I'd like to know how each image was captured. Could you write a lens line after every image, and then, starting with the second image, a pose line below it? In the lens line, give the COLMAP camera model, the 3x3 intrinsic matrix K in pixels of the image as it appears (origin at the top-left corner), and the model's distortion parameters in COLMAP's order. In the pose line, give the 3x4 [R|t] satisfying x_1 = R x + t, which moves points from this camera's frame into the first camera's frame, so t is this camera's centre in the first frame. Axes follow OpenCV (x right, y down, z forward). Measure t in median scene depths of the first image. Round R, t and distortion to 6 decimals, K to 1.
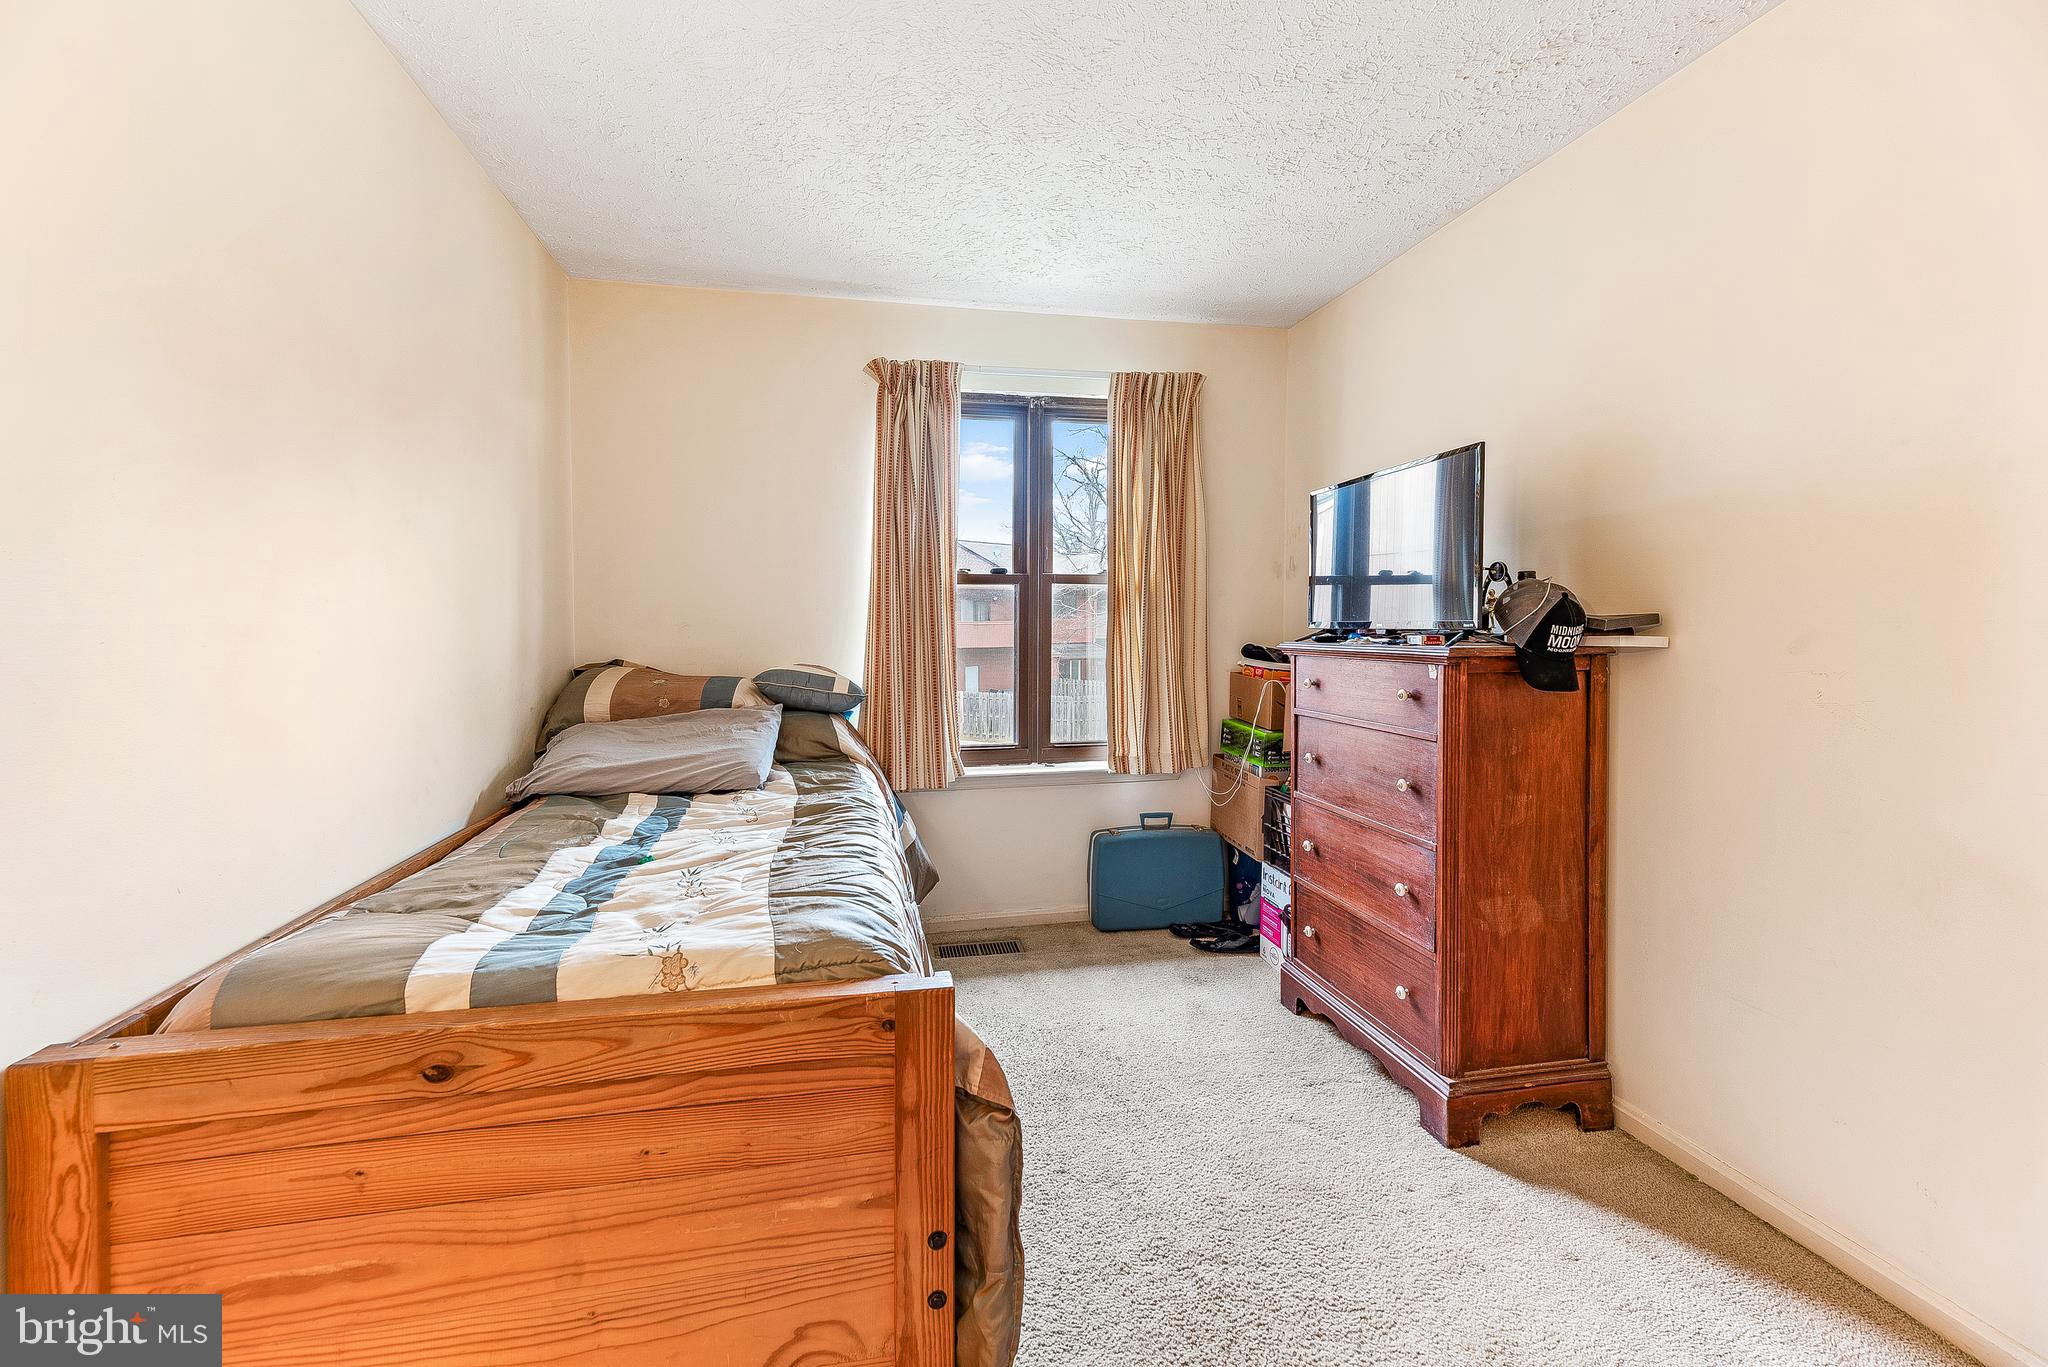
lens RADIAL K [[861.3, 0, 993.3], [0, 861.3, 652.9], [0, 0, 1]] dist [0.009695, 0.000032]
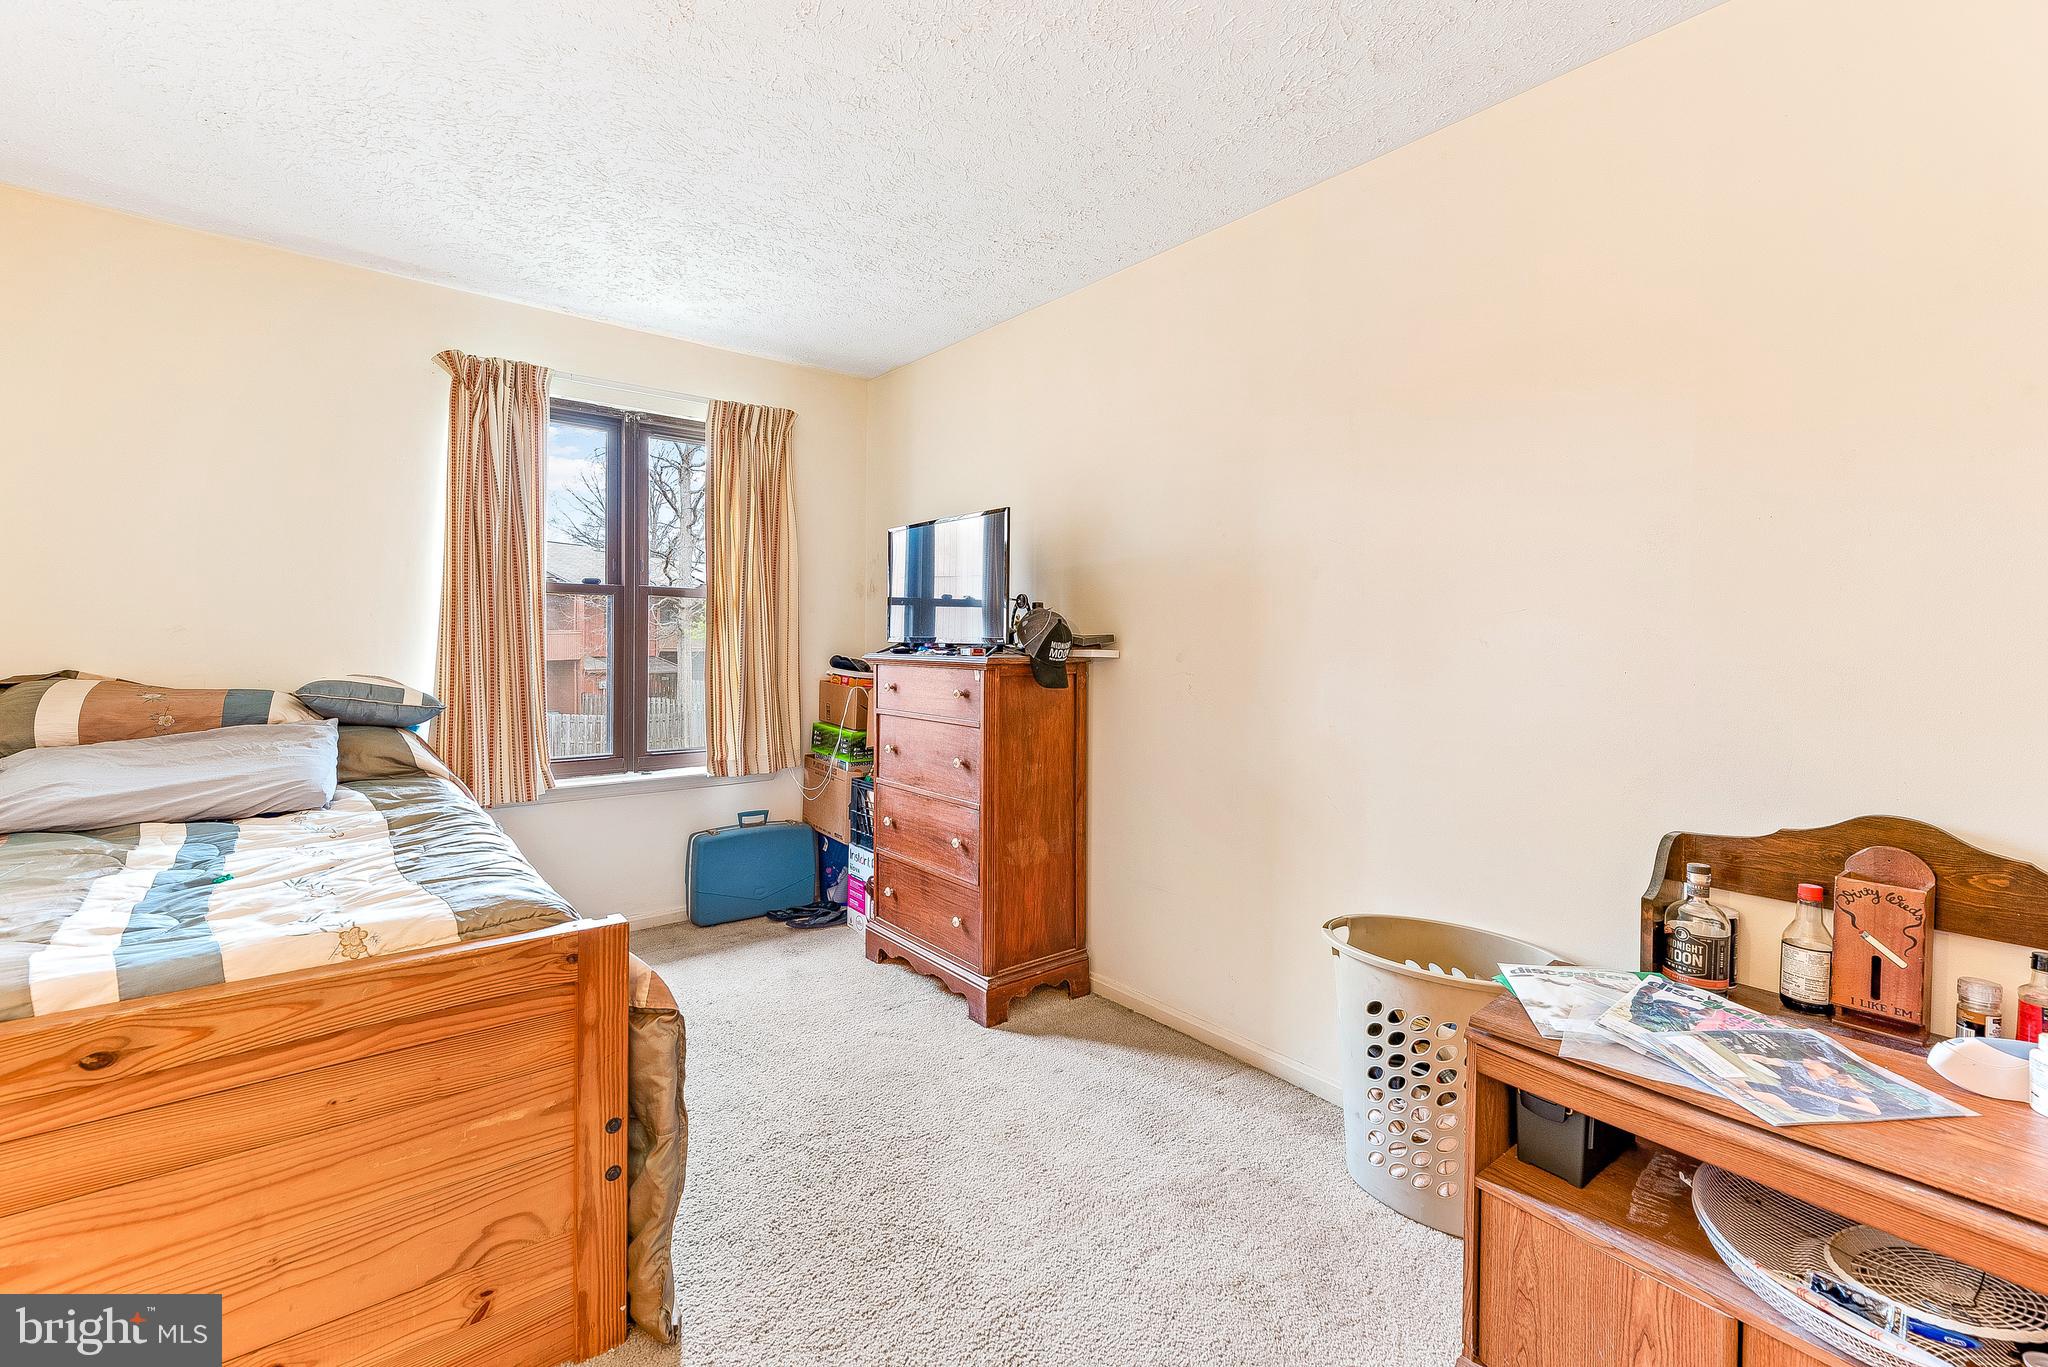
lens RADIAL K [[845.0, 0, 1018.5], [0, 845.0, 675.3], [0, 0, 1]] dist [0.010708, 0.000191]
pose [[0.873299, -0.007444, 0.487127, -0.066722], [0.001873, 0.999927, 0.011923, 0.005711], [-0.487181, -0.009500, 0.873250, -0.160896]]
